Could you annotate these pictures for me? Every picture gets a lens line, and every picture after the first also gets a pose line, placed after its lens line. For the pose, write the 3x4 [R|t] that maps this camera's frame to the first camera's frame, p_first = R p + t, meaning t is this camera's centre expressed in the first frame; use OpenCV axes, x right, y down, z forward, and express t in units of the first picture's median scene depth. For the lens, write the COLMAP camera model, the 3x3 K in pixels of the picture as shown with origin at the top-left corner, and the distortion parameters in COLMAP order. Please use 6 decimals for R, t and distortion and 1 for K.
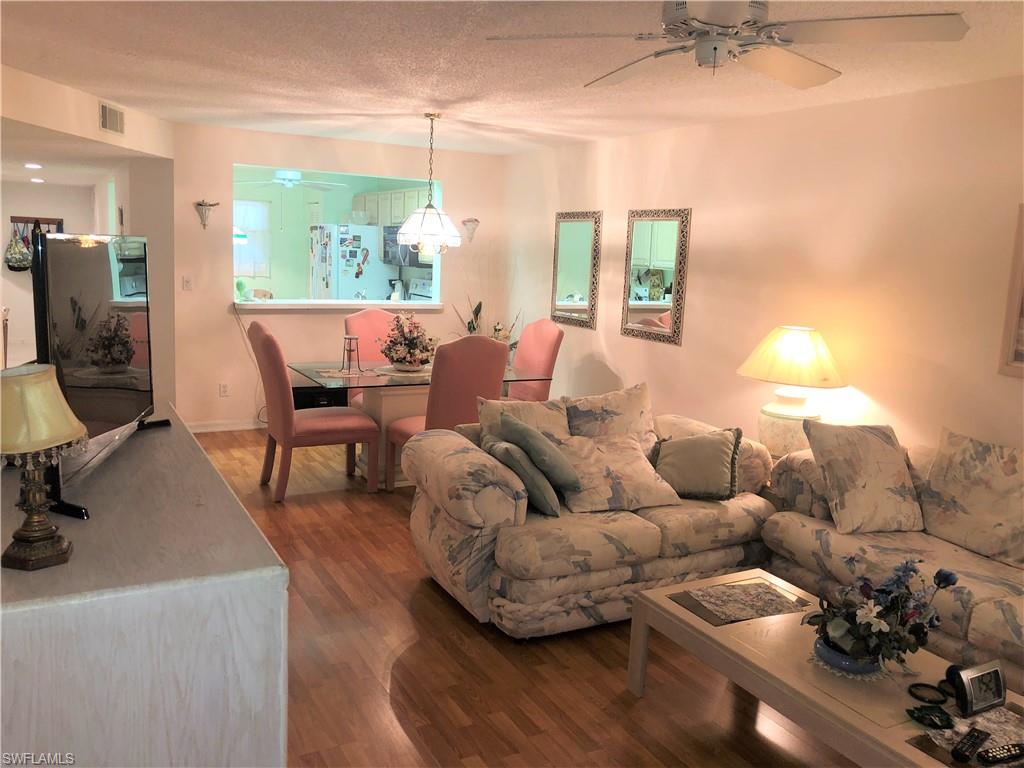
lens RADIAL K [[834.3, 0, 498.5], [0, 834.3, 368.2], [0, 0, 1]] dist [0.055484, -0.067067]
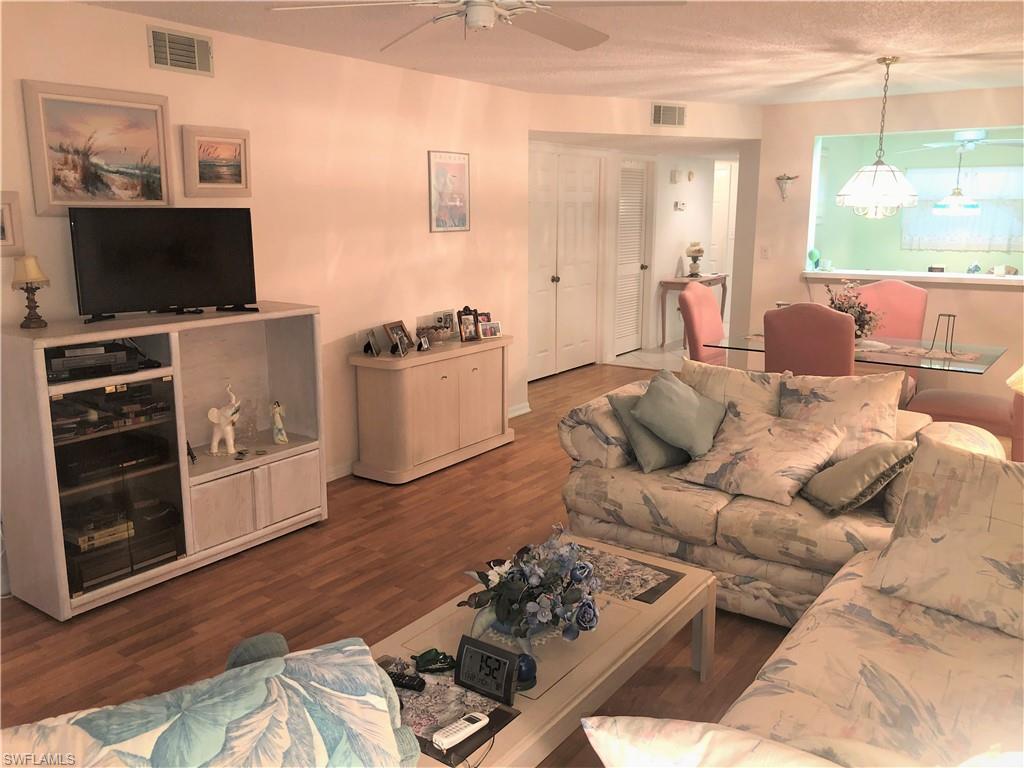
lens RADIAL K [[834.3, 0, 503.8], [0, 834.3, 375.4], [0, 0, 1]] dist [0.055484, -0.067067]
pose [[0.447951, 0.135735, -0.883695, 0.542545], [-0.110296, 0.989248, 0.096038, -0.010860], [0.887229, 0.054448, 0.458105, 0.234624]]
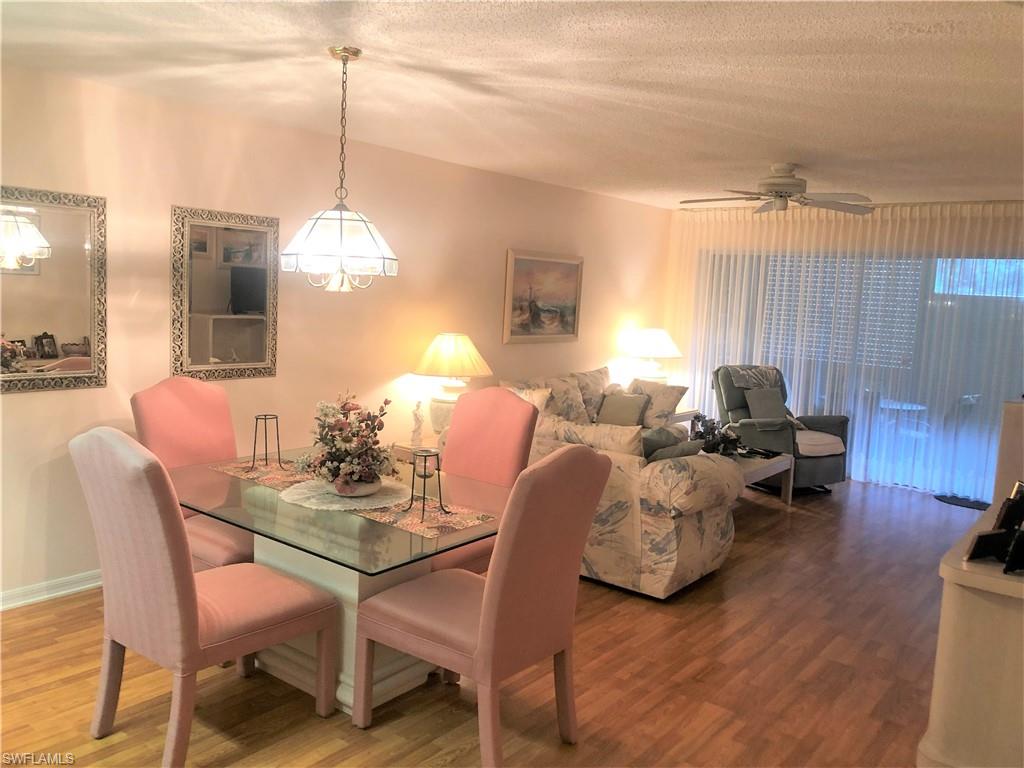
lens RADIAL K [[834.3, 0, 512.4], [0, 834.3, 376.7], [0, 0, 1]] dist [0.055484, -0.067067]
pose [[-0.409679, -0.158215, 0.898405, -0.642473], [0.066778, 0.977001, 0.202507, -0.180577], [-0.909782, 0.142957, -0.389692, 1.086570]]
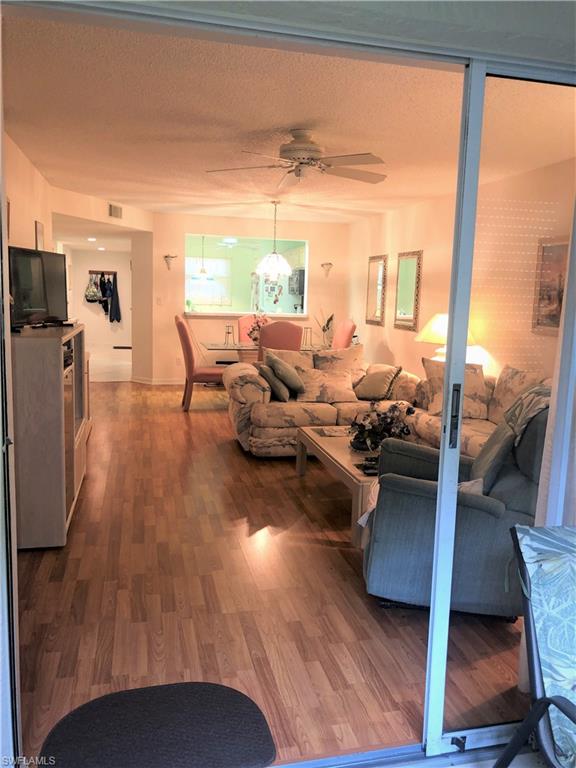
lens RADIAL K [[625.7, 0, 292.9], [0, 625.7, 389.8], [0, 0, 1]] dist [0.055484, -0.067067]
pose [[0.969409, 0.027369, -0.243920, 0.279637], [-0.026936, 0.999624, 0.005110, 0.087229], [0.243968, 0.001617, 0.969782, -0.277279]]
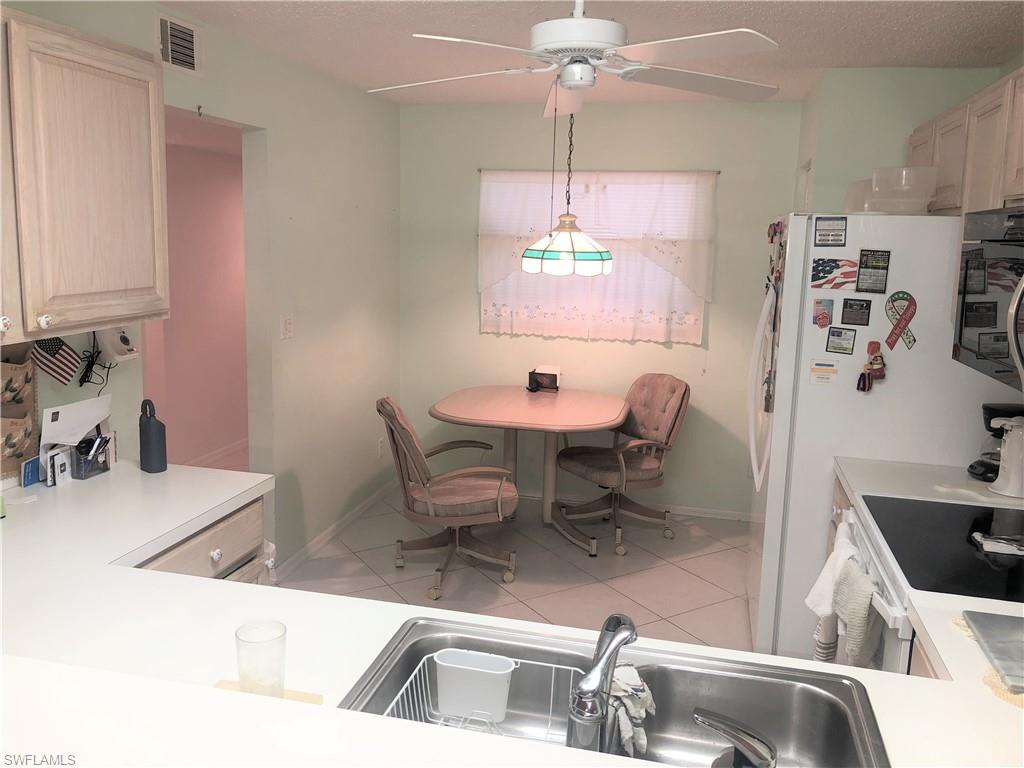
lens RADIAL K [[834.3, 0, 502.3], [0, 834.3, 373.9], [0, 0, 1]] dist [0.055484, -0.067067]
pose [[0.745523, 0.088375, -0.660594, -0.114506], [-0.090645, 0.995405, 0.030868, -0.190602], [0.660287, 0.036866, 0.750108, 1.174971]]
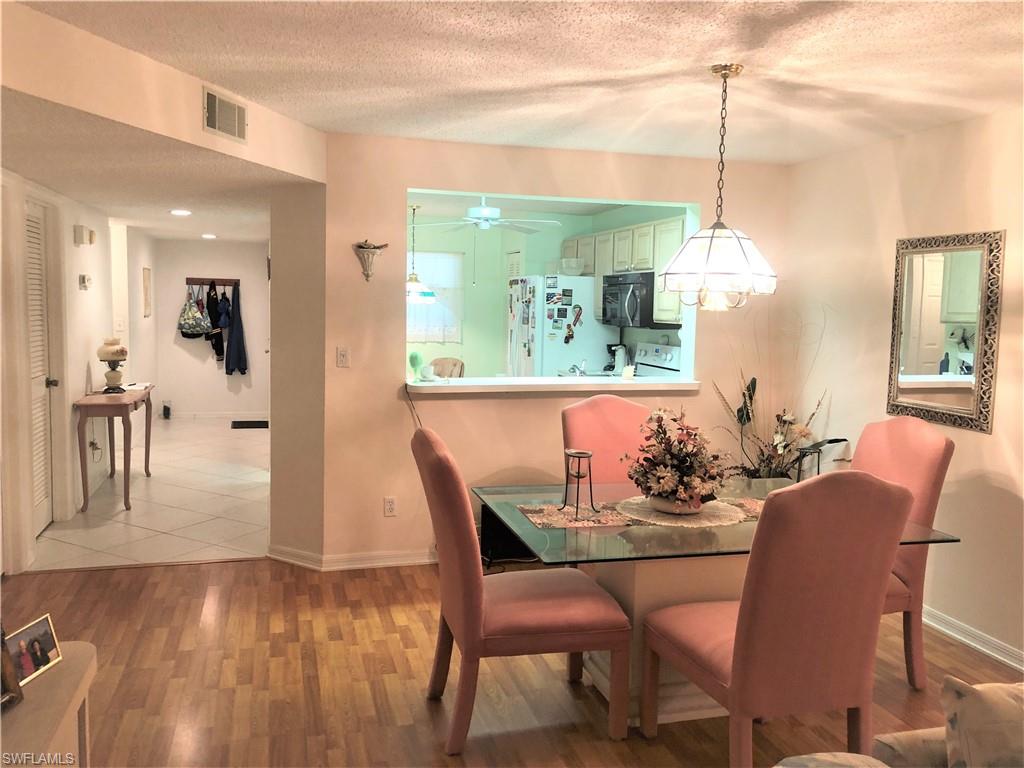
lens RADIAL K [[834.3, 0, 502.9], [0, 834.3, 383.6], [0, 0, 1]] dist [0.055484, -0.067067]
pose [[0.975352, 0.002292, -0.220643, -0.094887], [-0.013503, 0.998692, -0.049318, -0.053156], [0.220241, 0.051082, 0.974107, 0.394181]]
